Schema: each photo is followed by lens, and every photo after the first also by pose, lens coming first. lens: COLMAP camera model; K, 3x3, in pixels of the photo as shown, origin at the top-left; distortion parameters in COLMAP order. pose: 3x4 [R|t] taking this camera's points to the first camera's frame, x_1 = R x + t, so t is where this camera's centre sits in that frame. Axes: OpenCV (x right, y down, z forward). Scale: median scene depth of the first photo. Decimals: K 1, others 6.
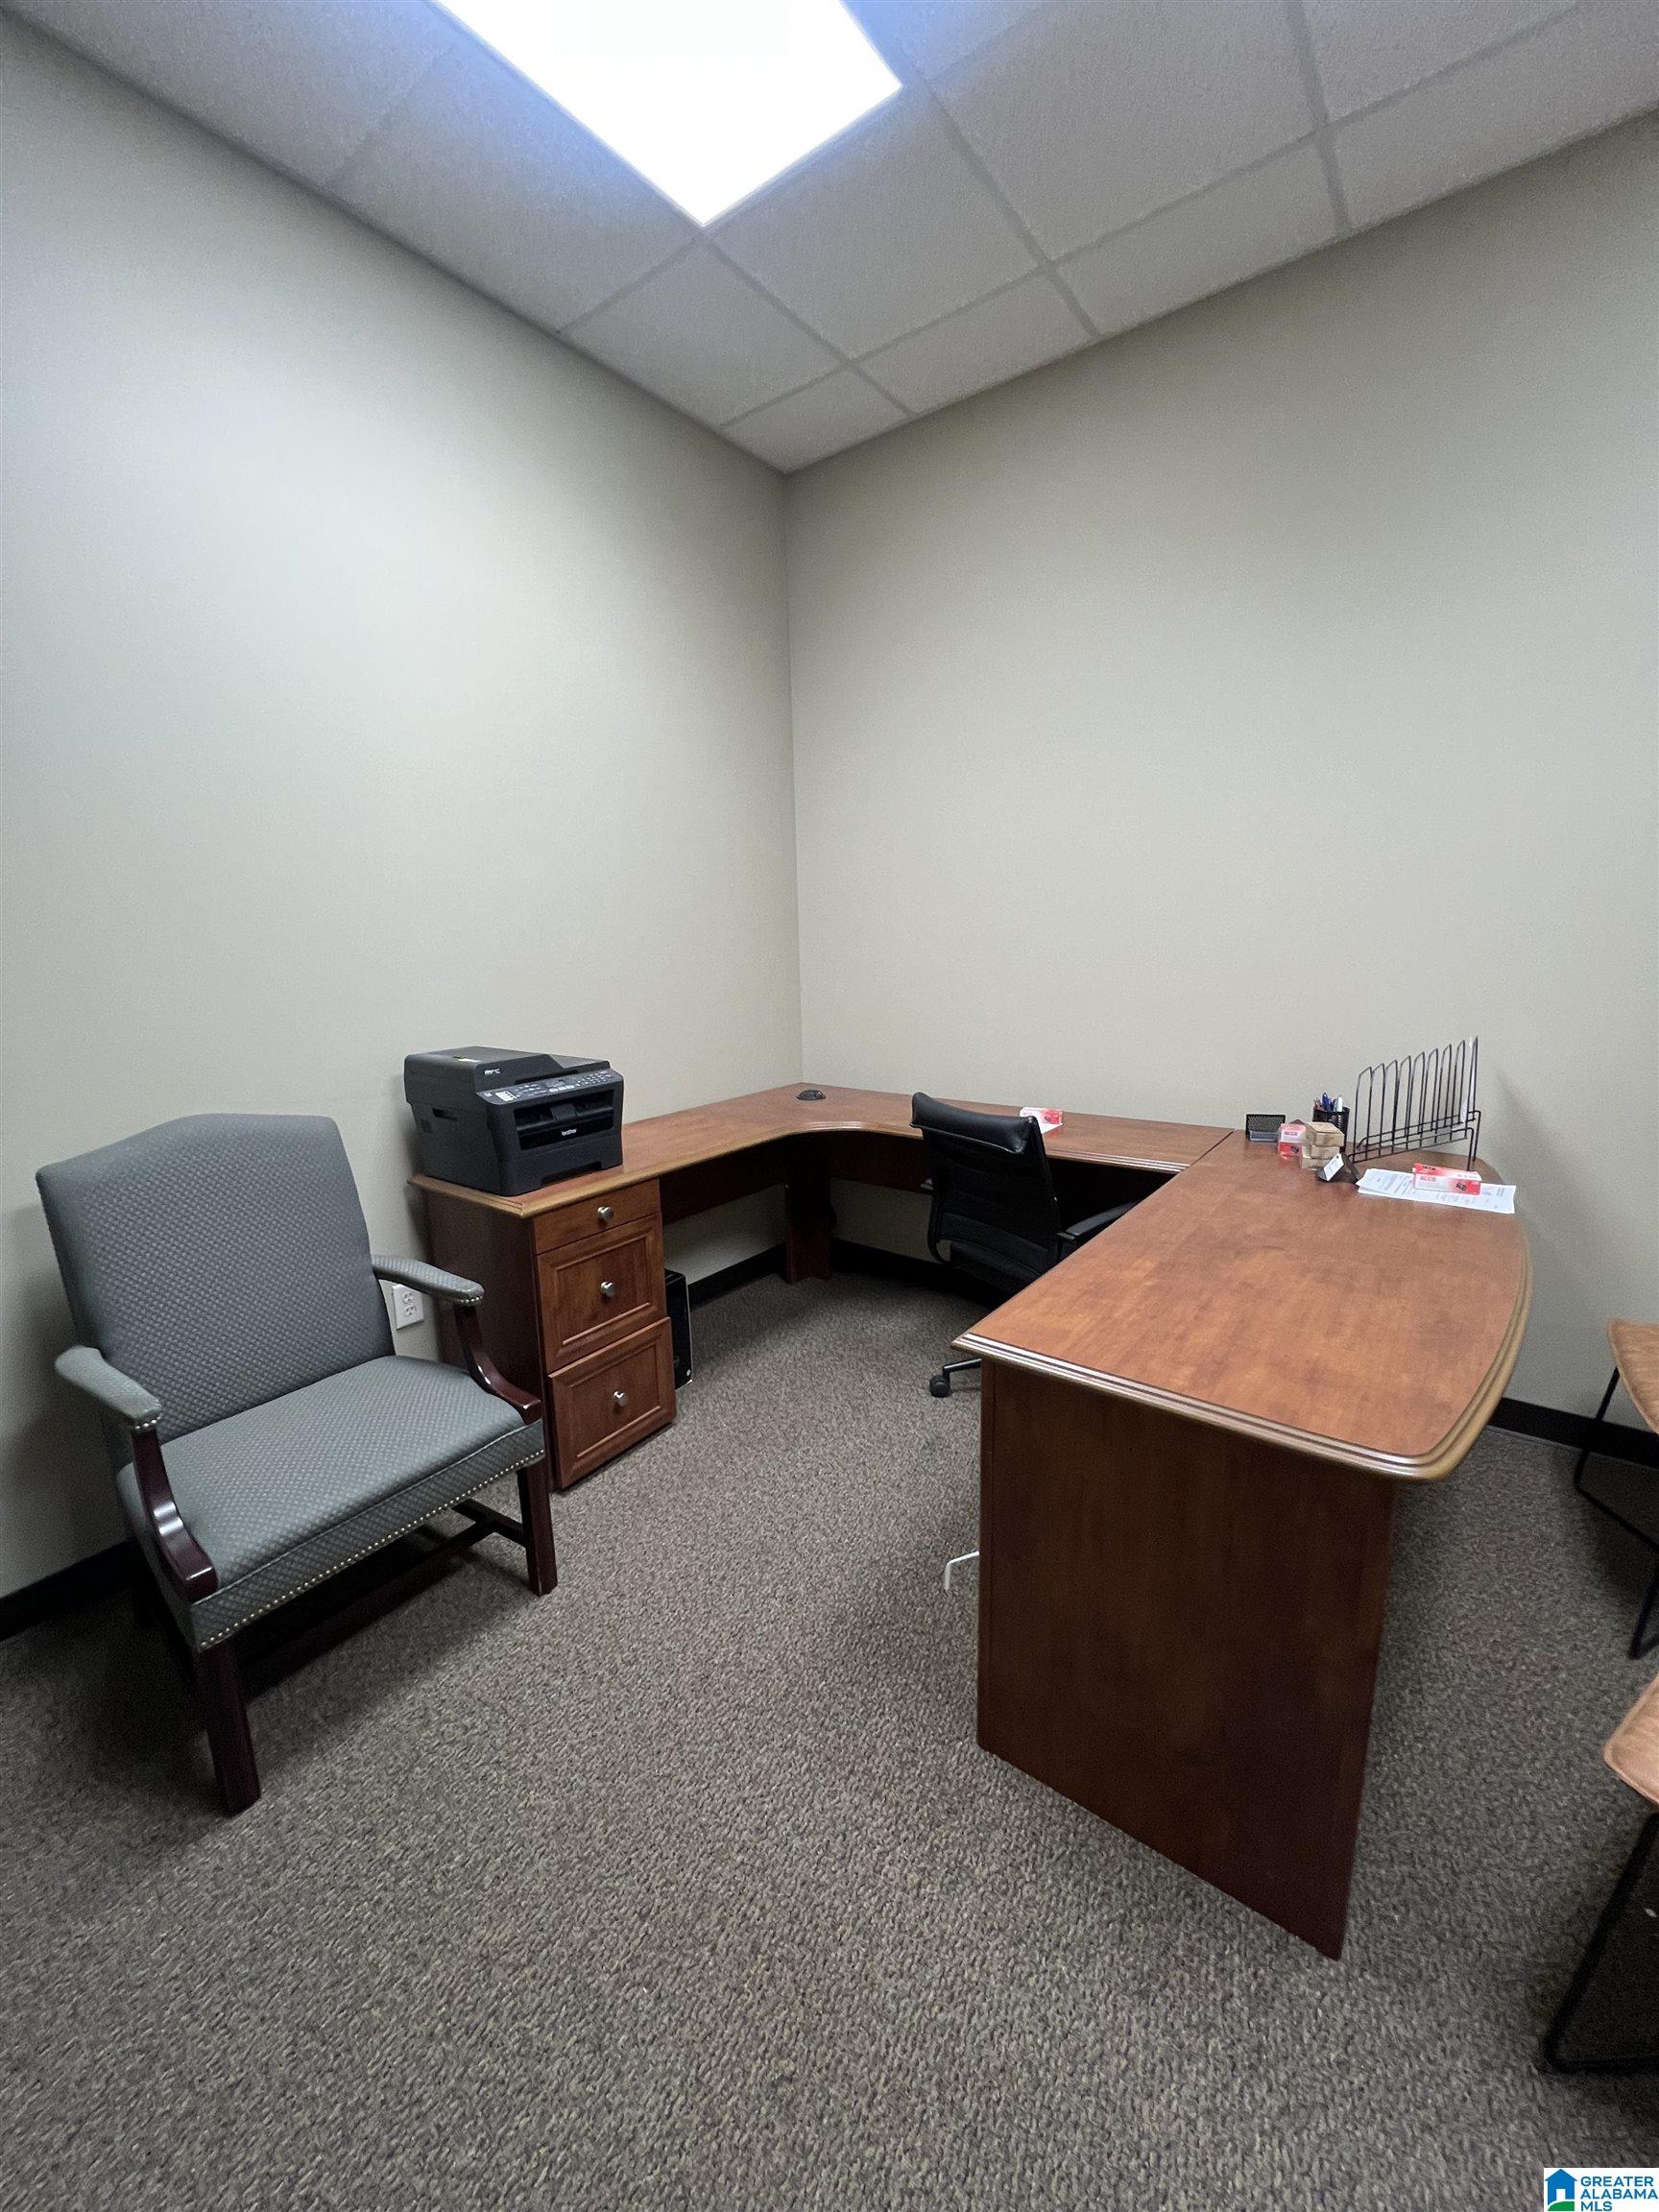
lens RADIAL K [[884.3, 0, 831.7], [0, 884.3, 1108.7], [0, 0, 1]] dist [-0.003288, 0.000216]
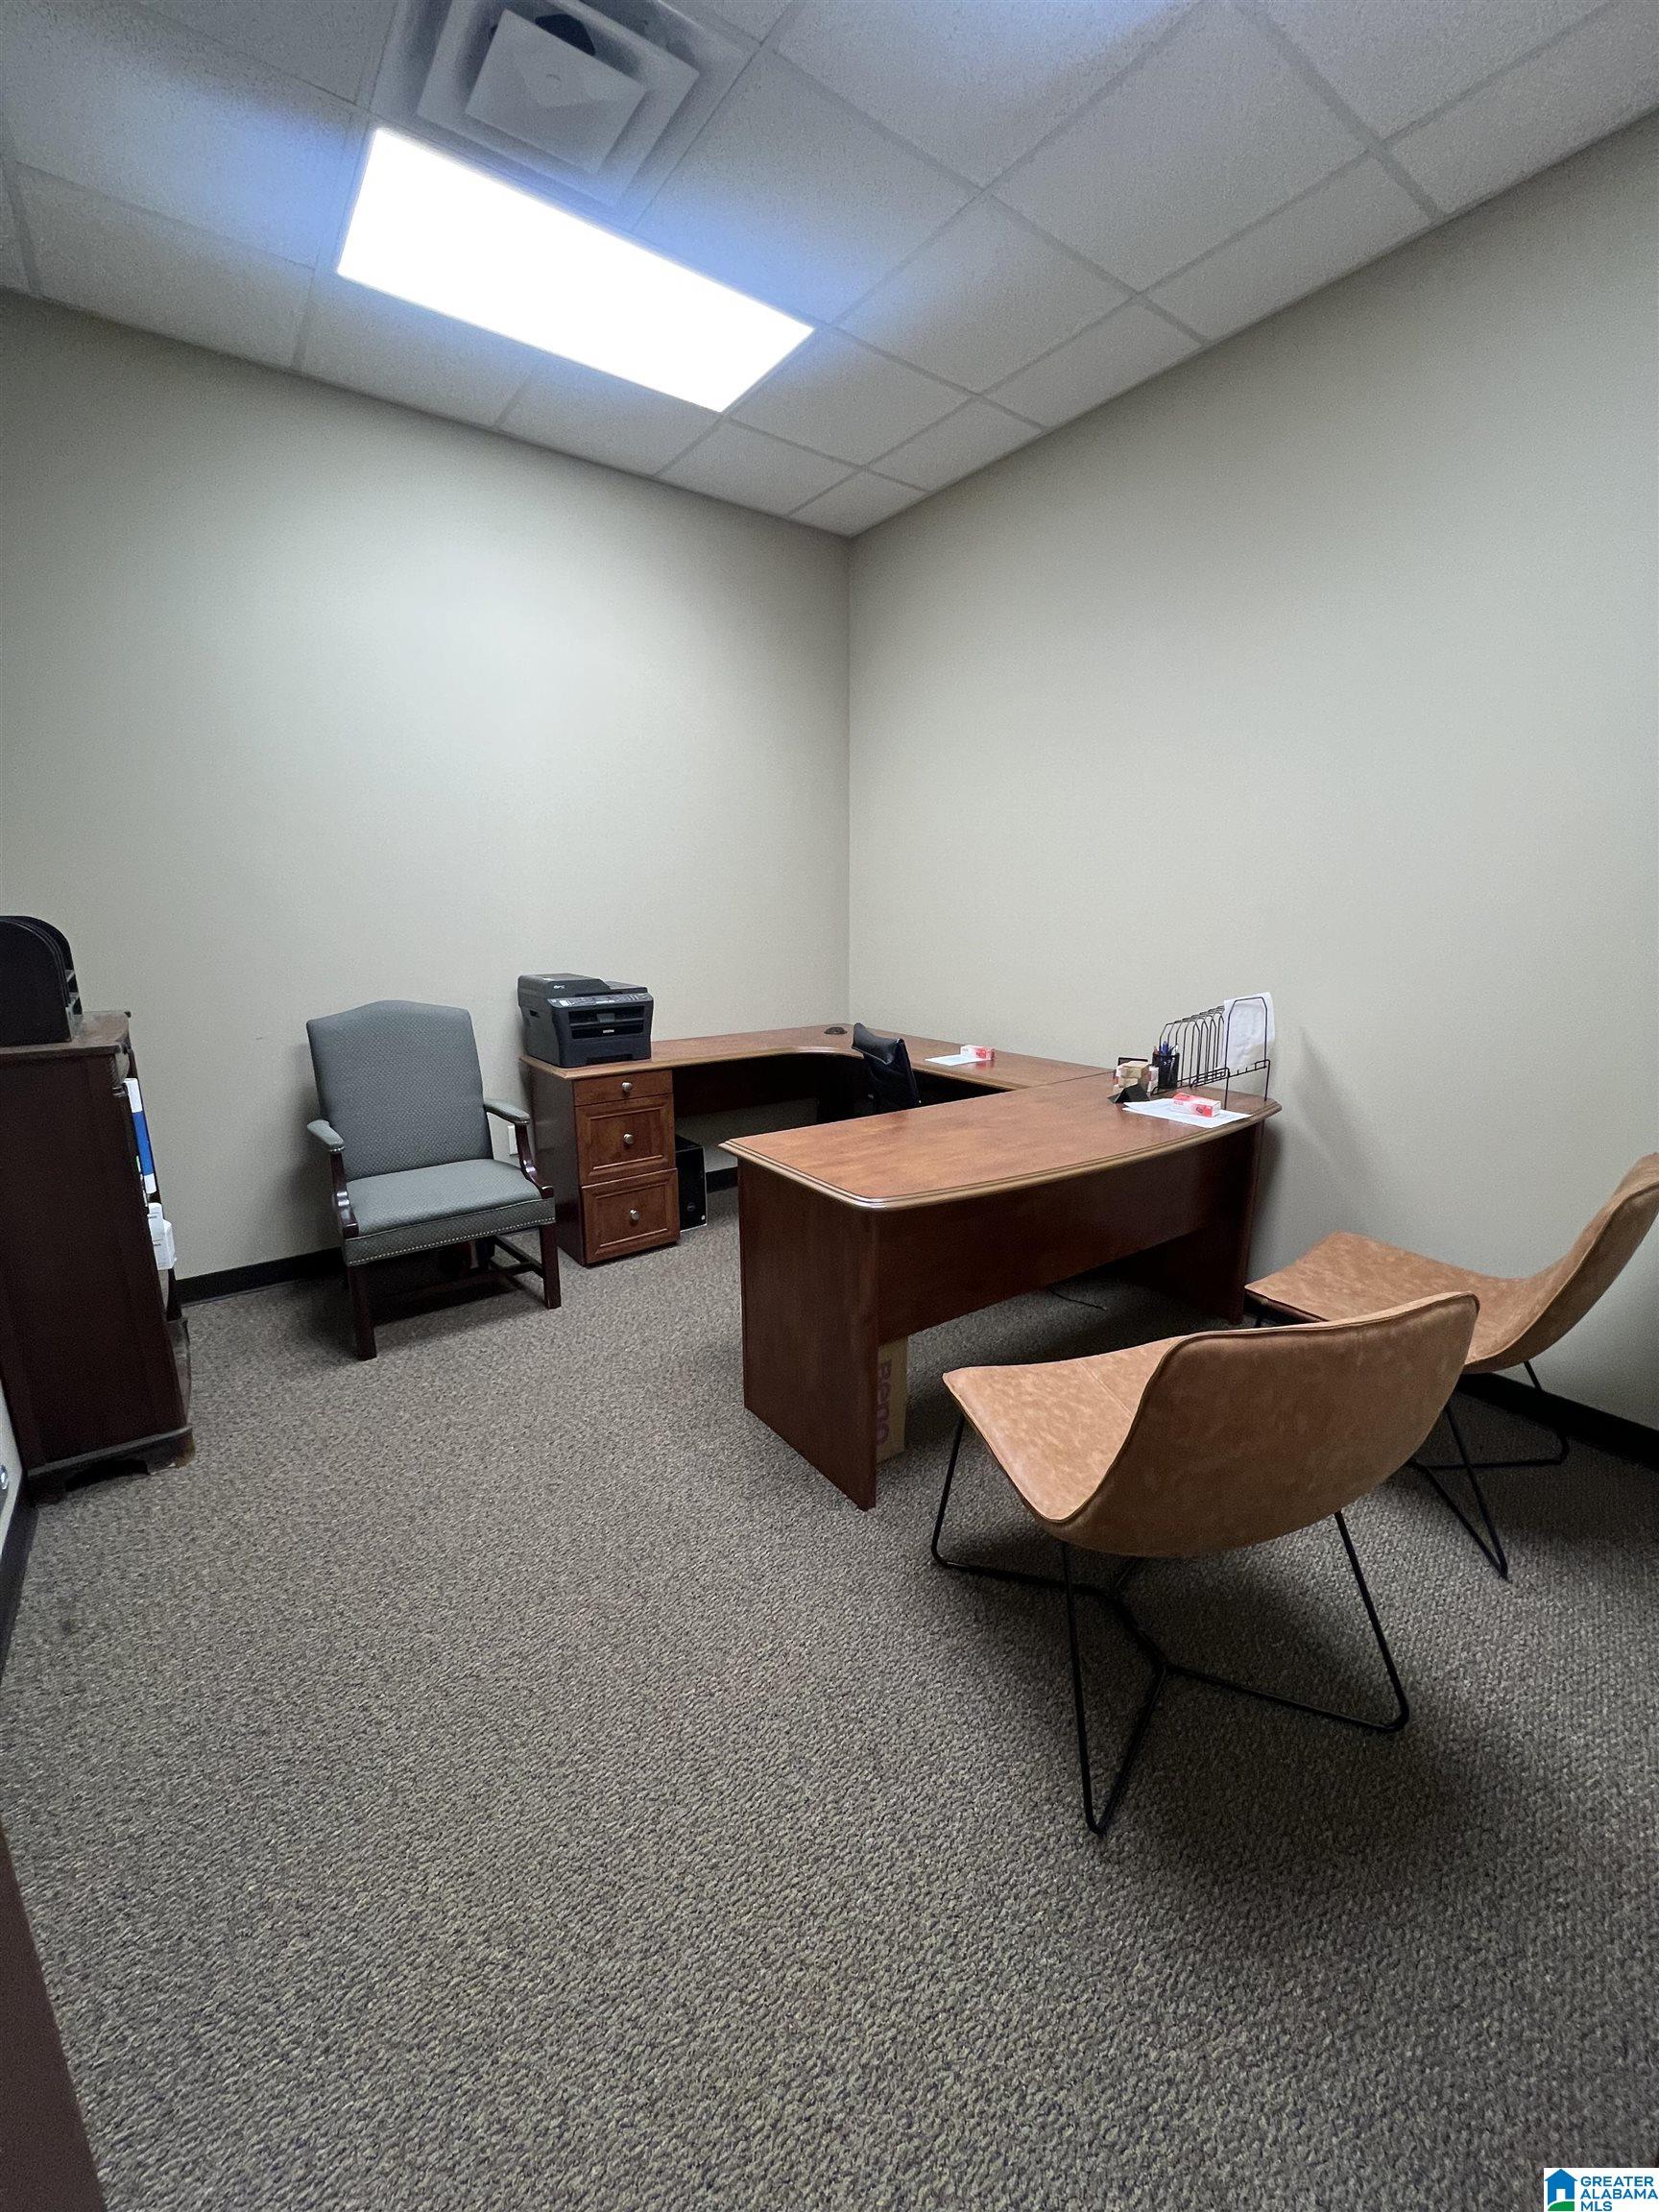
lens RADIAL K [[884.3, 0, 826.2], [0, 884.3, 1107.2], [0, 0, 1]] dist [-0.003288, 0.000216]
pose [[0.957692, 0.085755, -0.274721, 0.506784], [-0.077670, 0.996168, 0.040196, 0.069347], [0.277115, -0.017157, 0.960684, -0.363715]]
